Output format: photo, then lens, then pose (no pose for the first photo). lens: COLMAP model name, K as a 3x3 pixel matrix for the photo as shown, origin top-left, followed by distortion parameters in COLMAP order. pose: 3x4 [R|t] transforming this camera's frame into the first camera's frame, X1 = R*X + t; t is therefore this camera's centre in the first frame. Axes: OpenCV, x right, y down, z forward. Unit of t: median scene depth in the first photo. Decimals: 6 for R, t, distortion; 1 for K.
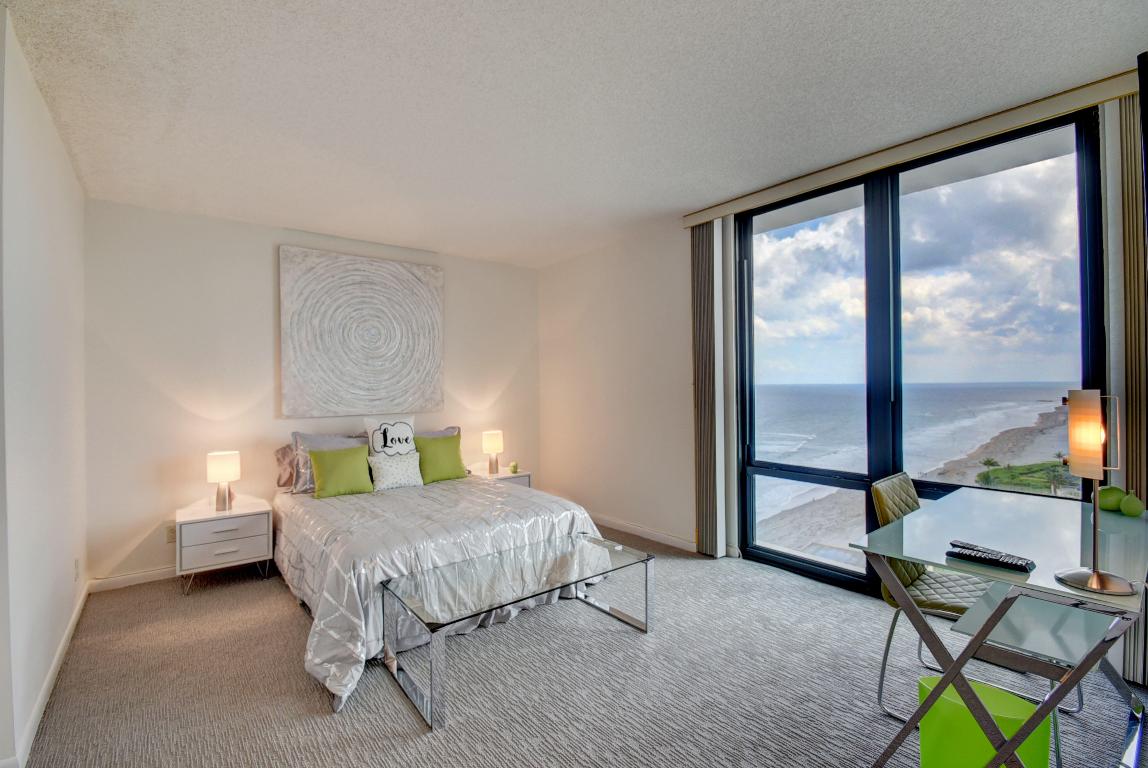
lens RADIAL K [[500.5, 0, 565.5], [0, 500.5, 383.0], [0, 0, 1]] dist [0.000354, -0.007183]
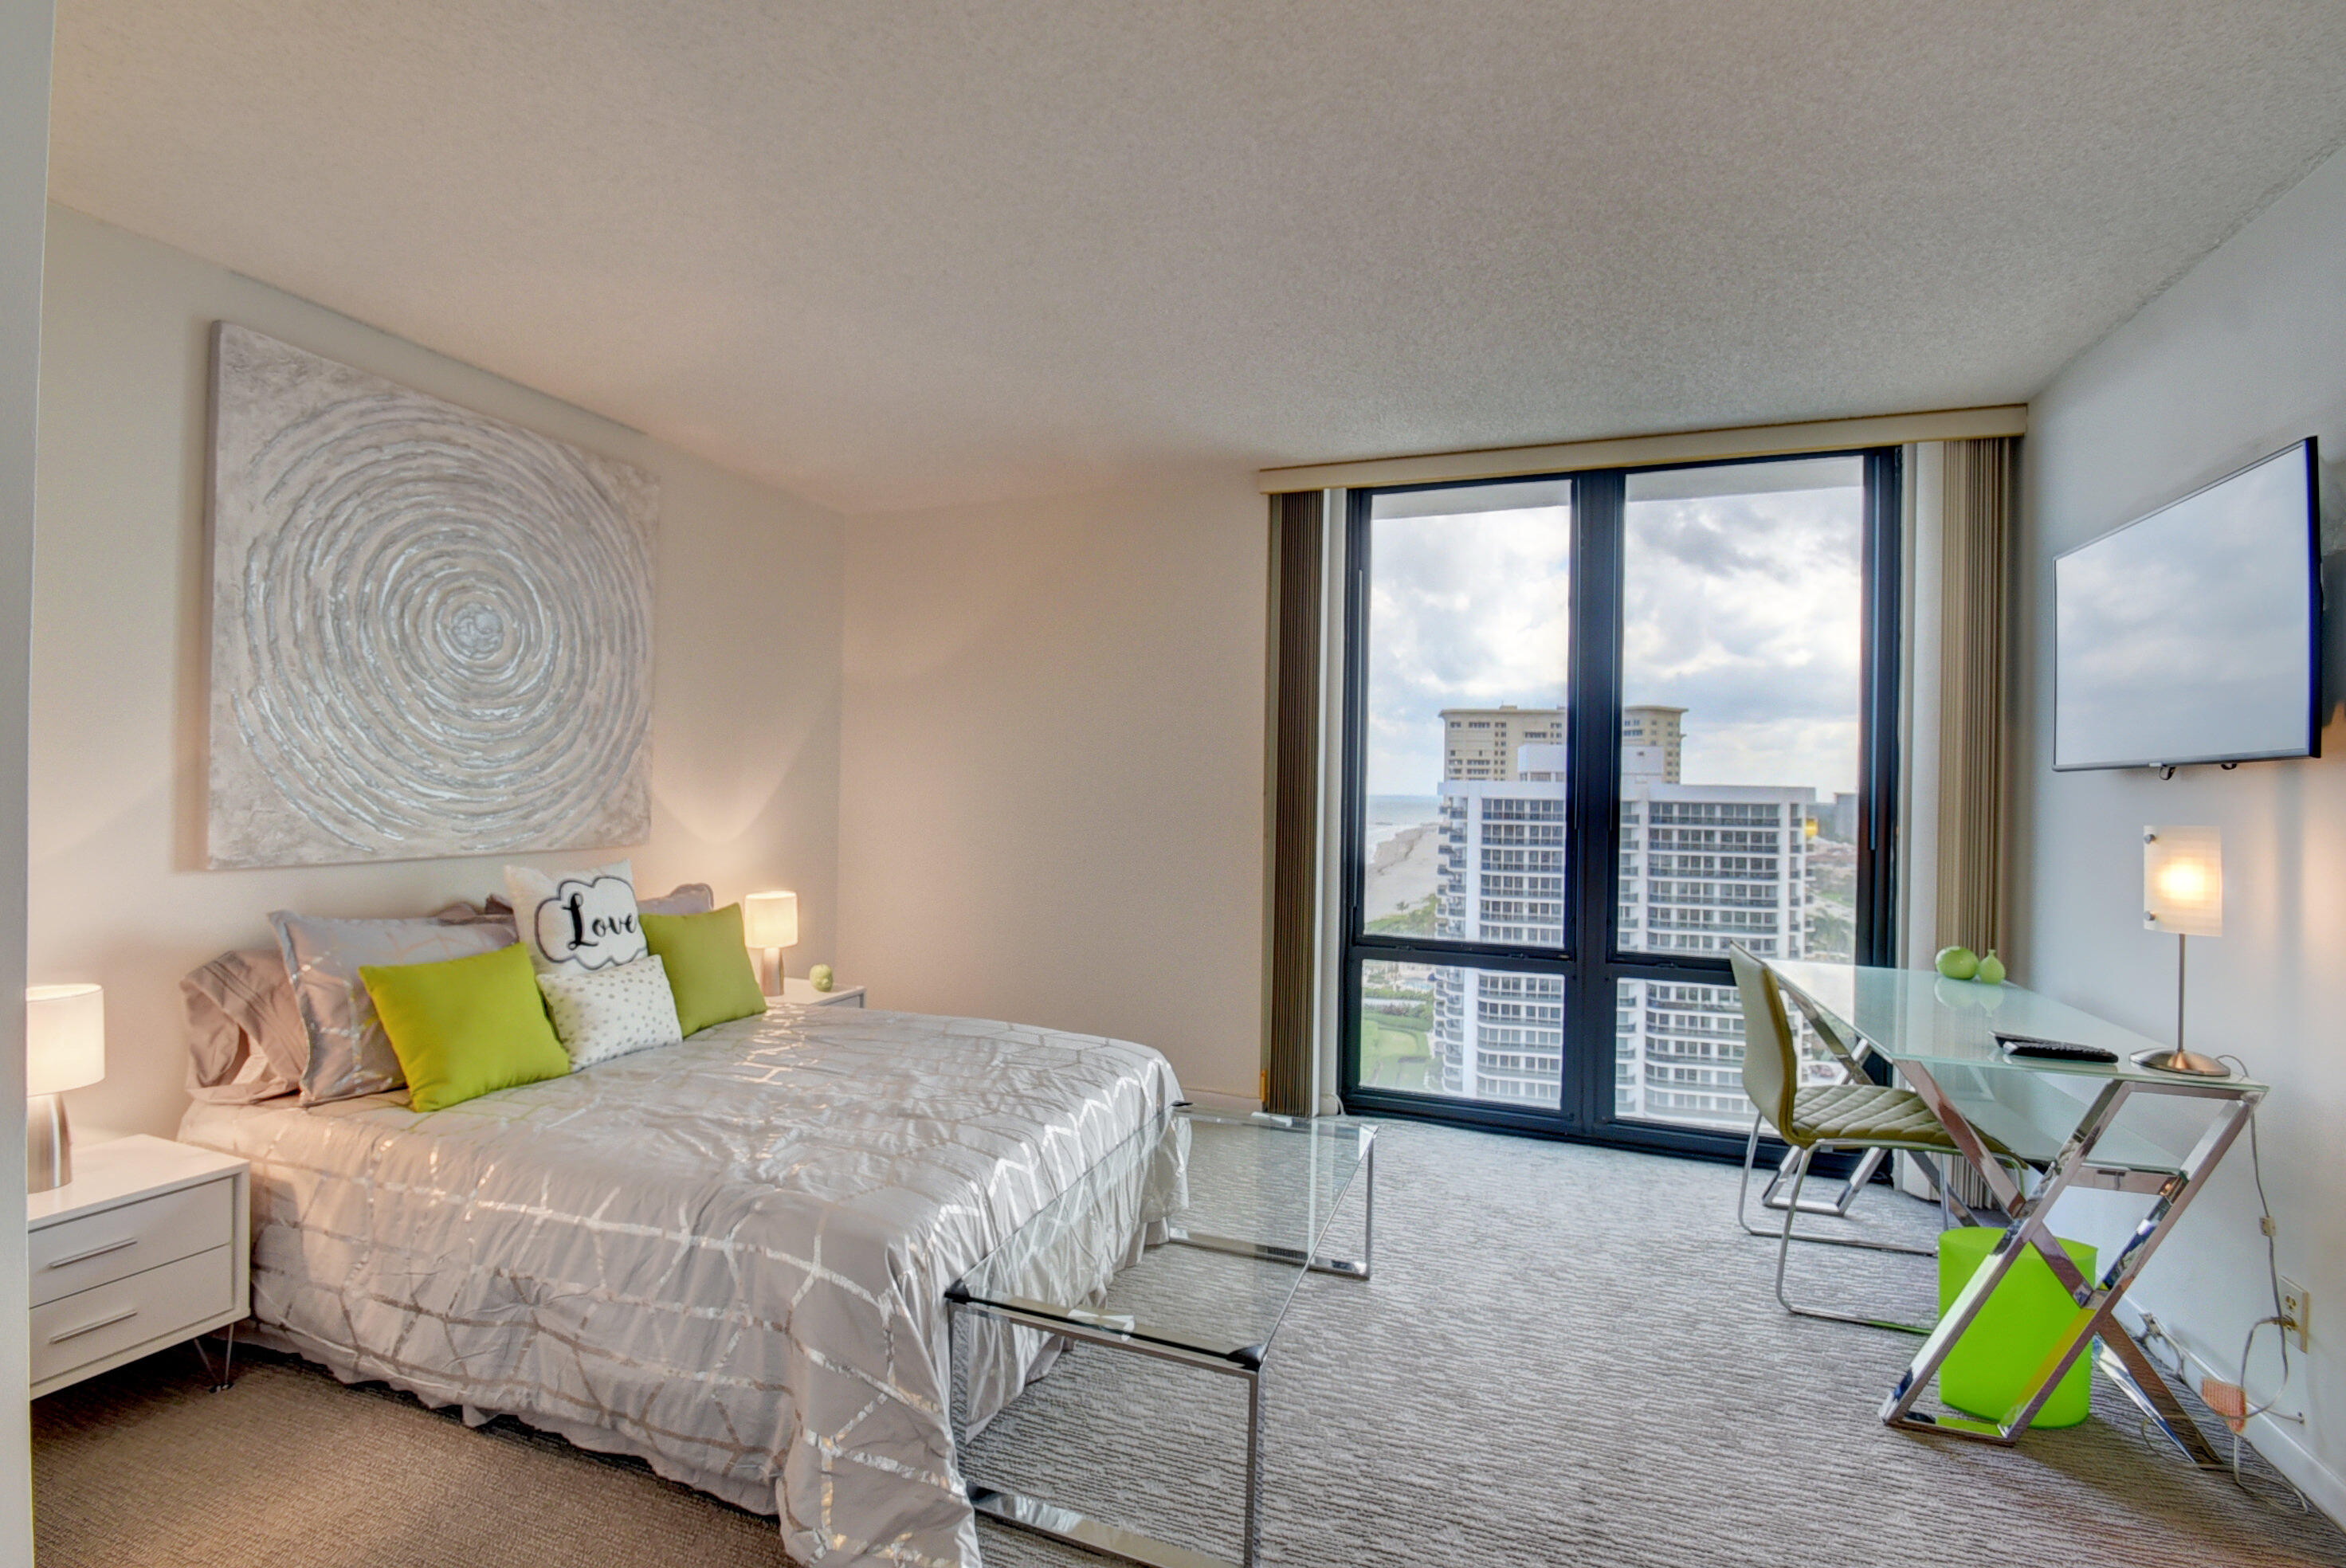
lens RADIAL K [[1022.7, 0, 1175.7], [0, 1022.7, 778.8], [0, 0, 1]] dist [0.000354, -0.007183]
pose [[0.852301, 0.032256, 0.522056, -0.368608], [-0.031113, 0.999456, -0.010957, 0.001290], [-0.522125, -0.006904, 0.852841, 0.133646]]
